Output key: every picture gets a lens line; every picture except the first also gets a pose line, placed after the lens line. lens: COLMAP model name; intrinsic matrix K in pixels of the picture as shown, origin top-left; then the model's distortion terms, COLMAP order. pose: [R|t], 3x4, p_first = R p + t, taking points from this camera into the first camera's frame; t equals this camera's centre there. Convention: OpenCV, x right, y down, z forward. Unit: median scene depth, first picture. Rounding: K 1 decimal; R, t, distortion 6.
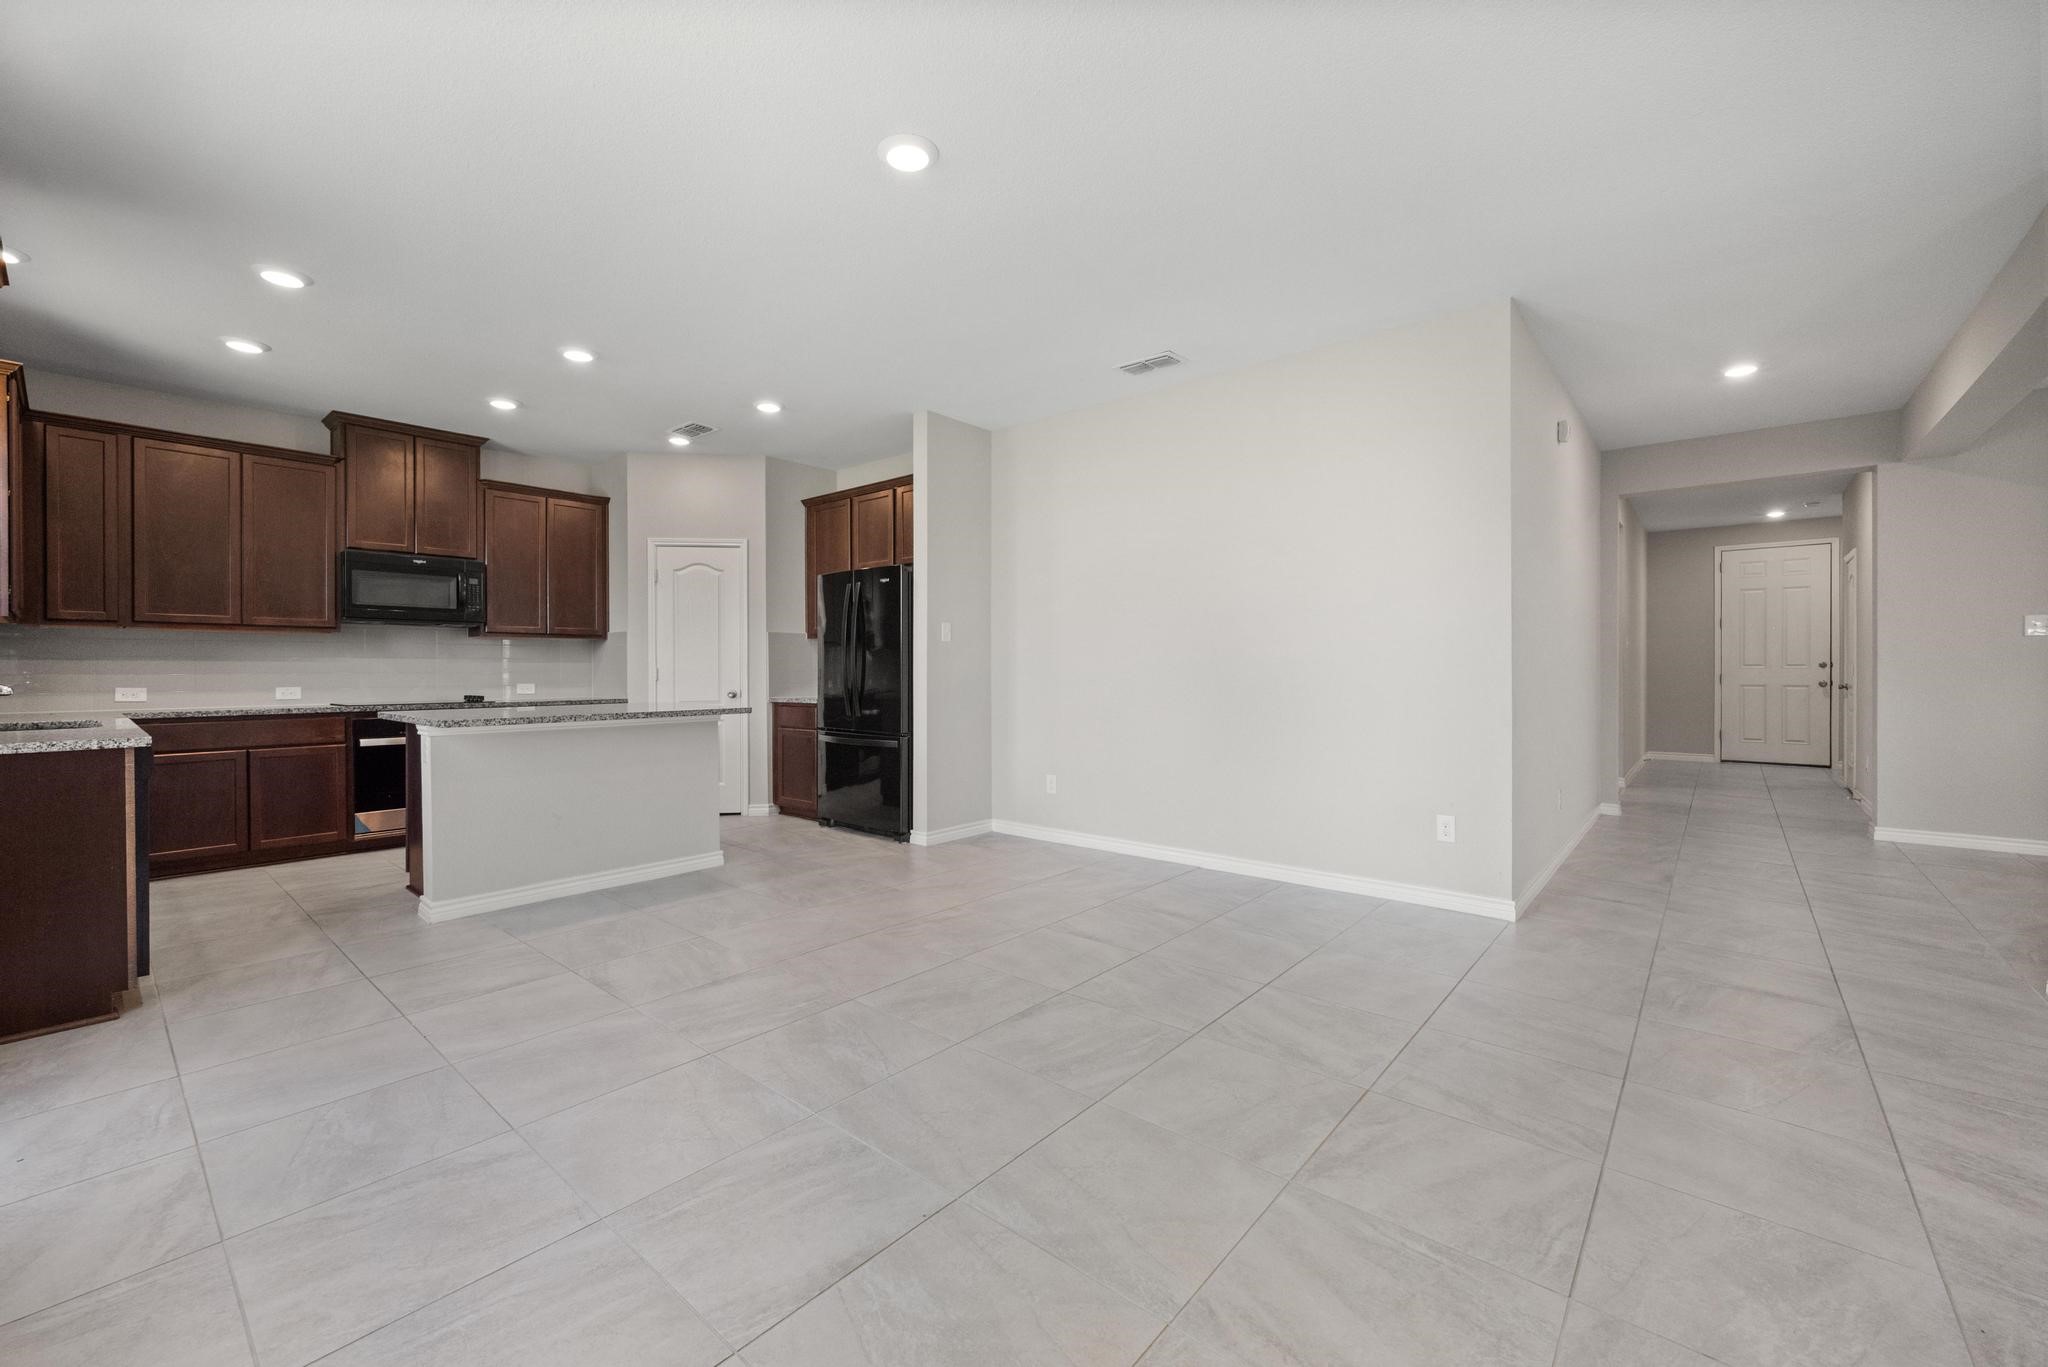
lens RADIAL K [[815.5, 0, 1020.0], [0, 815.5, 674.1], [0, 0, 1]] dist [-0.000811, 0.001710]
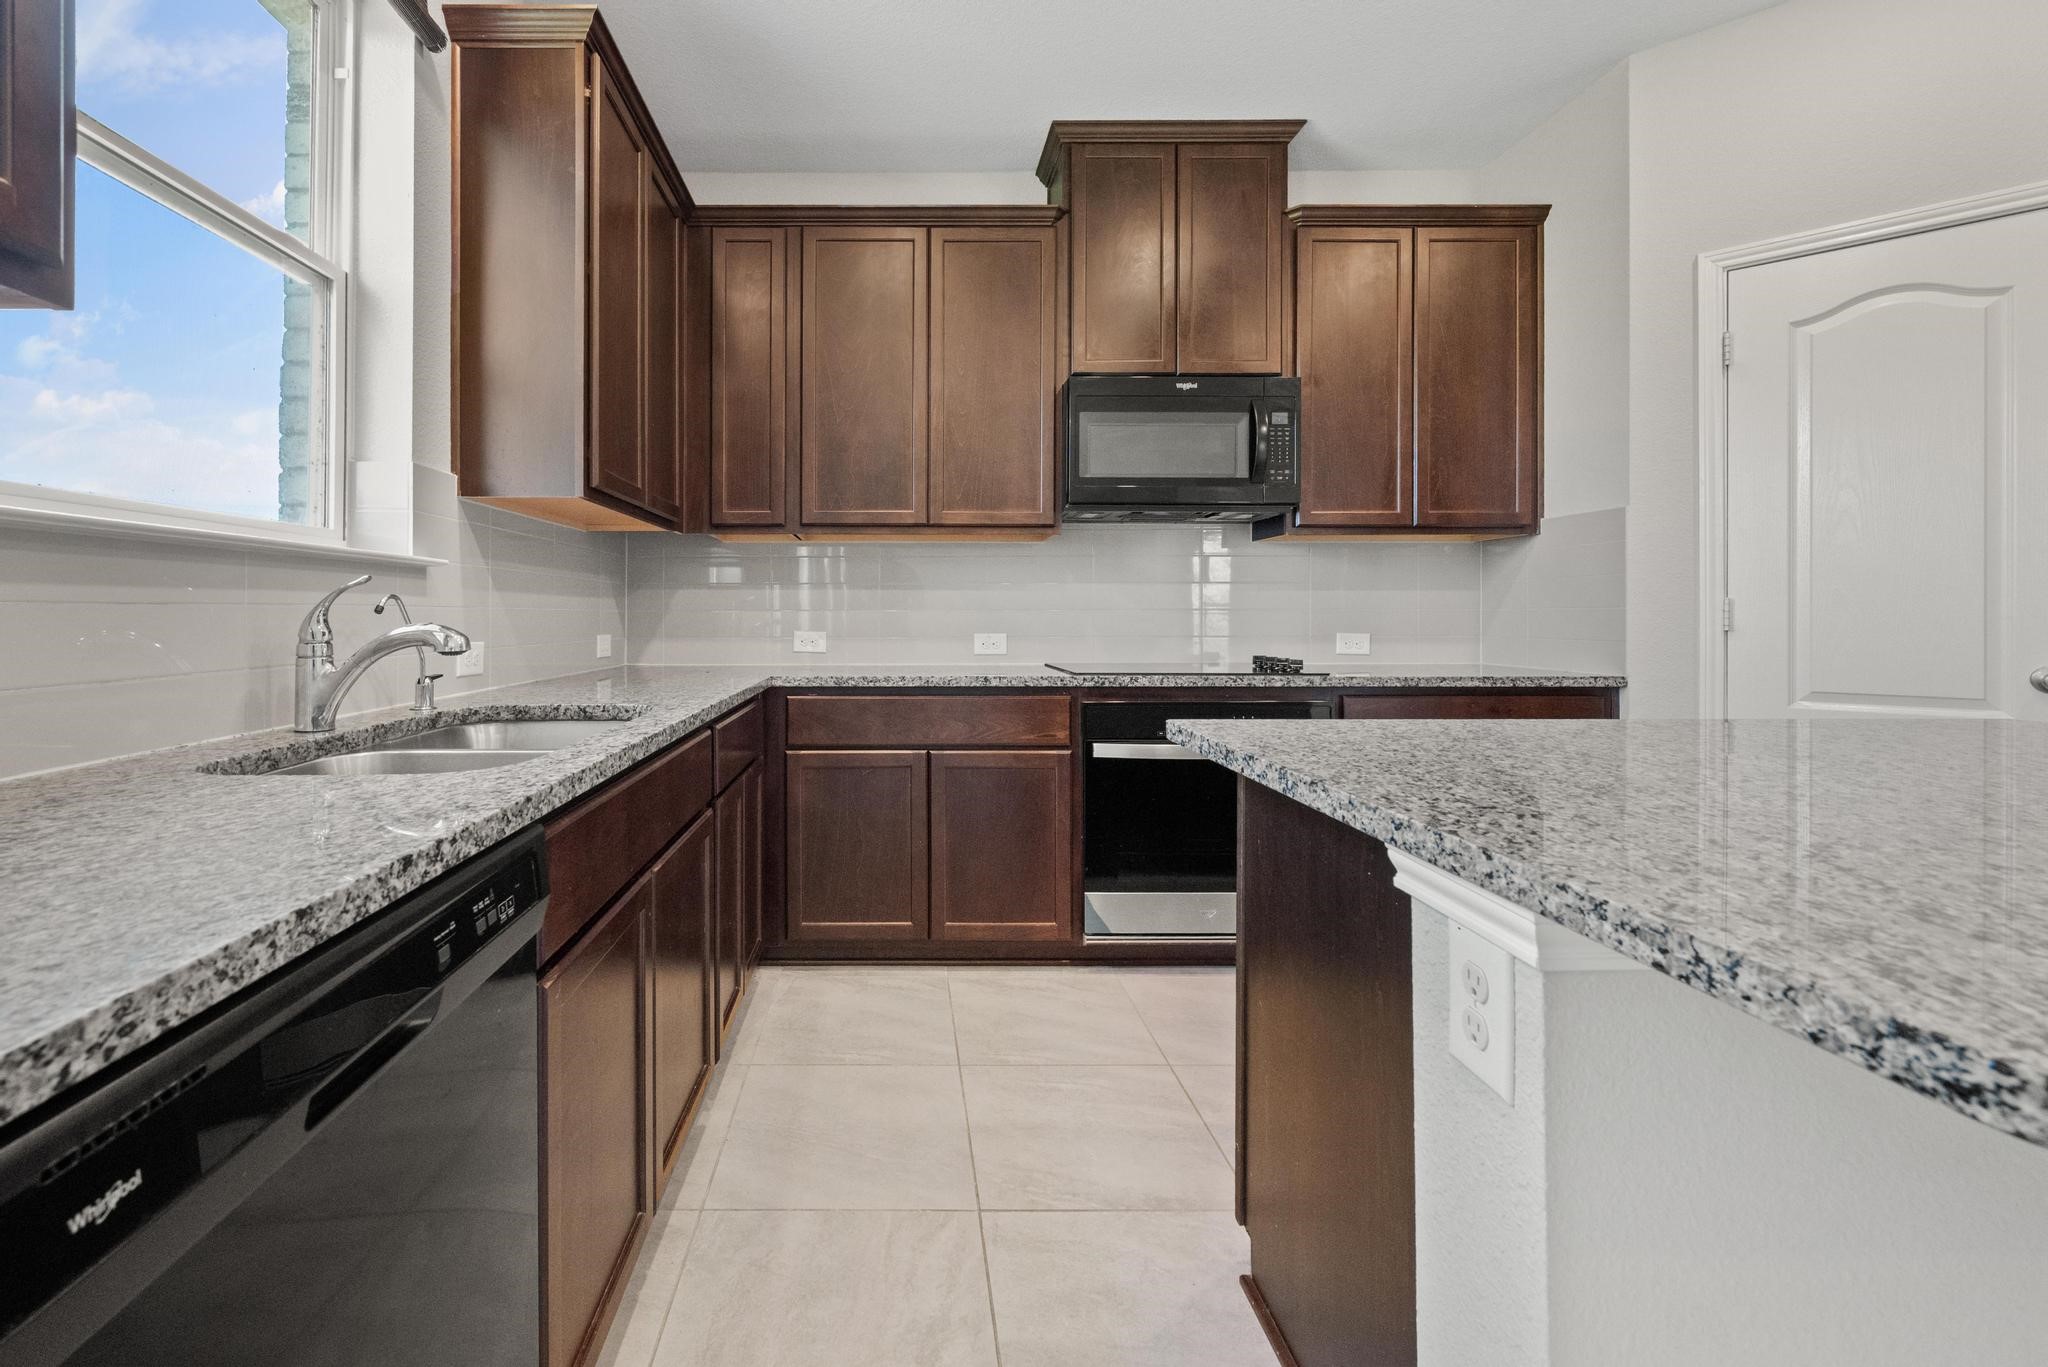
lens RADIAL K [[863.1, 0, 888.6], [0, 863.1, 617.3], [0, 0, 1]] dist [-0.005196, -0.000443]
pose [[0.646141, 0.004545, -0.763204, -0.476178], [-0.006165, 0.999981, 0.000736, 0.004052], [0.763193, 0.004230, 0.646157, 0.550213]]
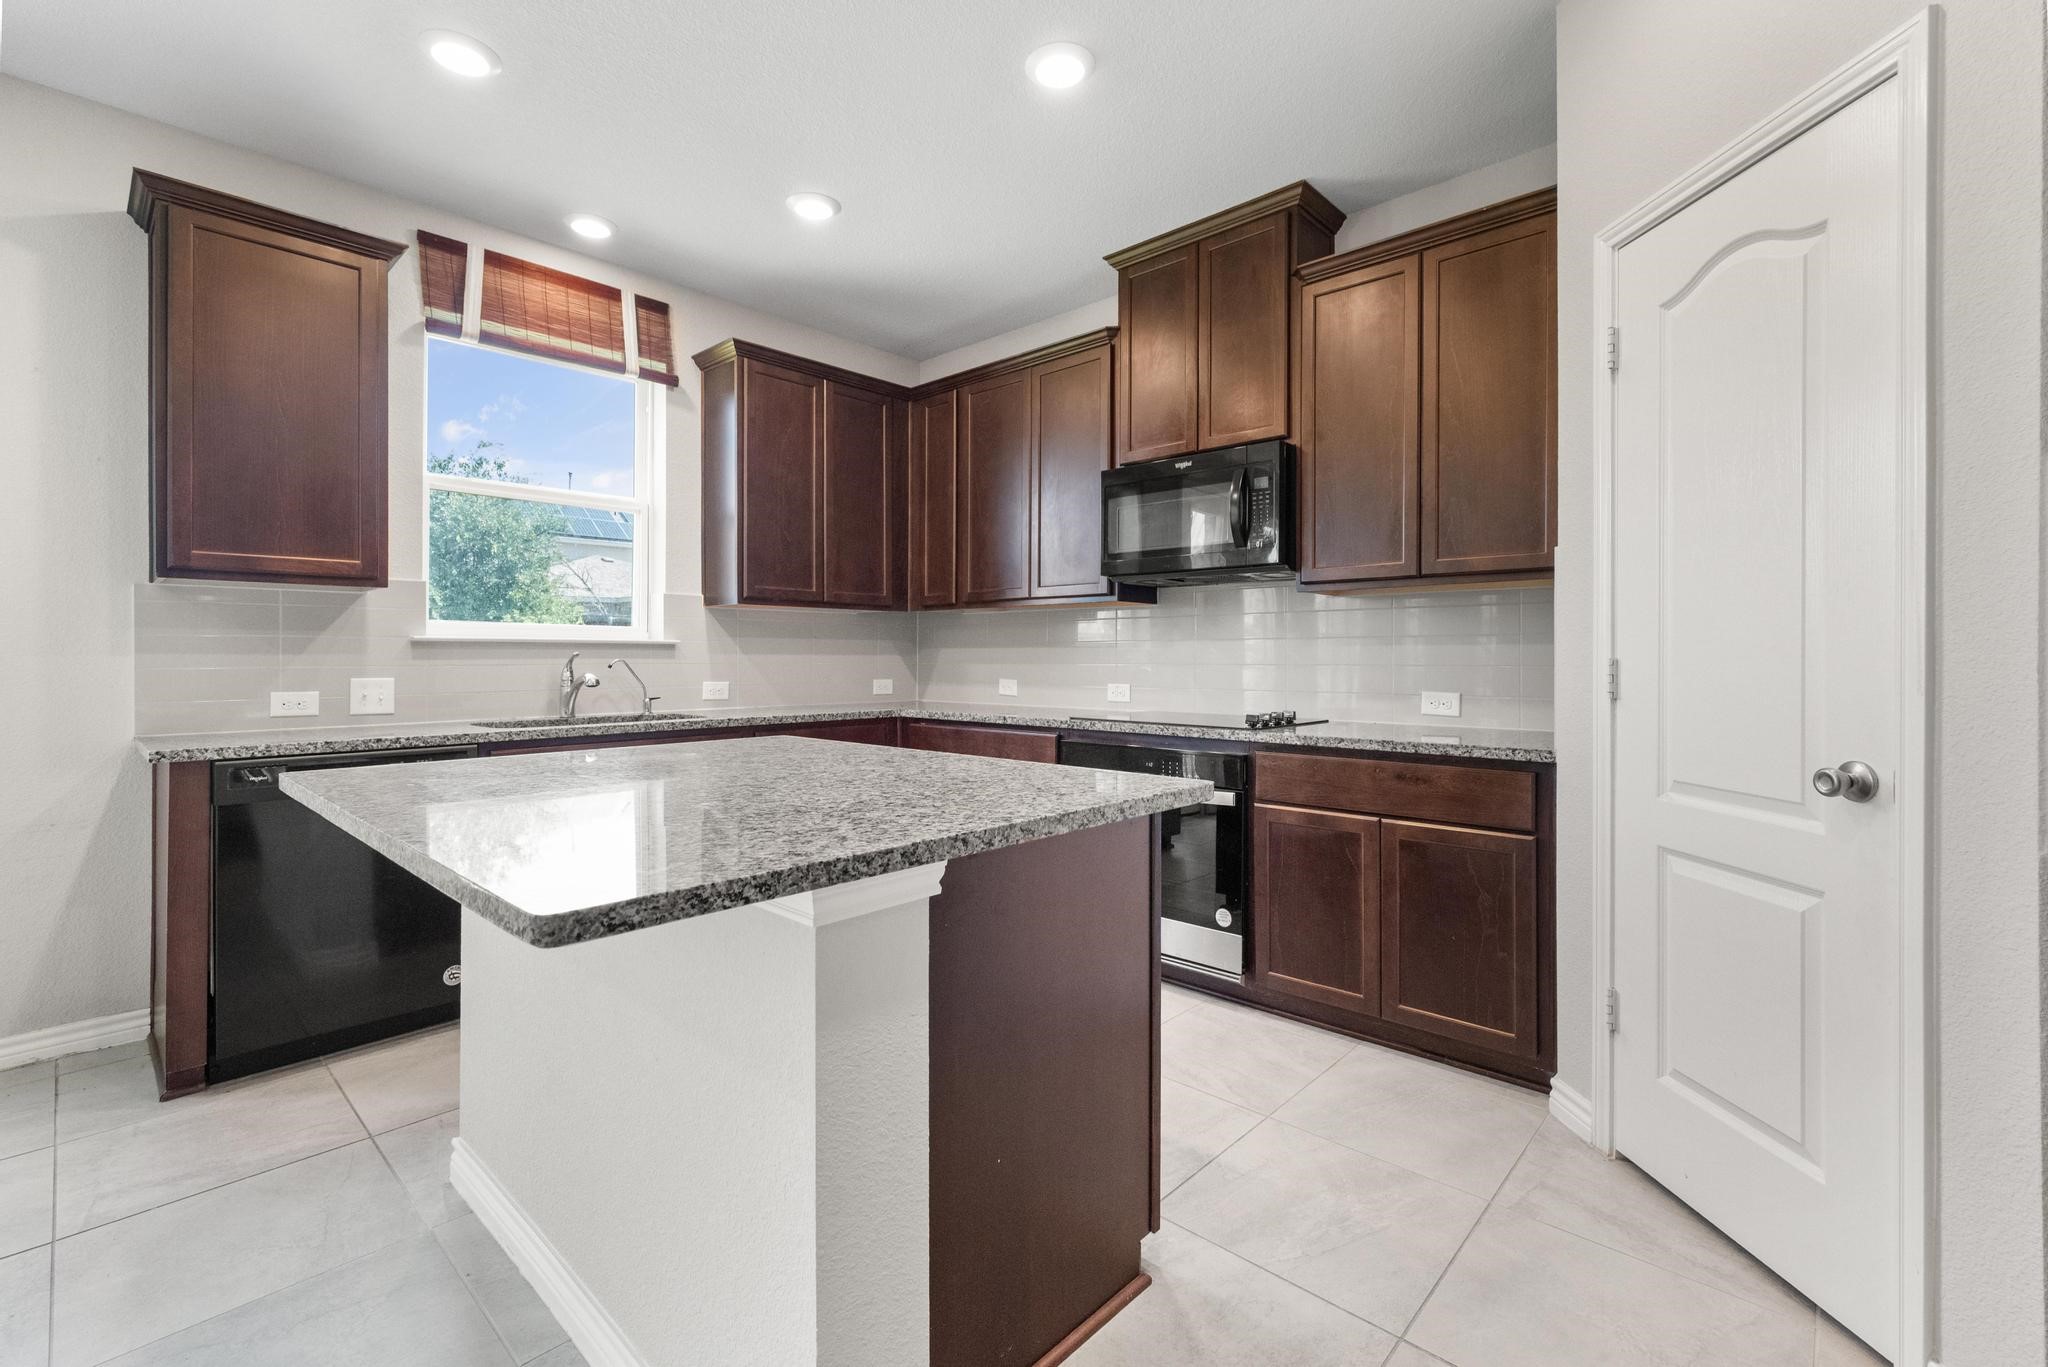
lens RADIAL K [[885.8, 0, 1027.1], [0, 885.8, 653.8], [0, 0, 1]] dist [-0.001906, -0.000194]
pose [[-0.029401, -0.000853, -0.999567, -0.138814], [-0.005224, 0.999986, -0.000700, -0.009366], [0.999554, 0.005201, -0.029405, 0.962118]]
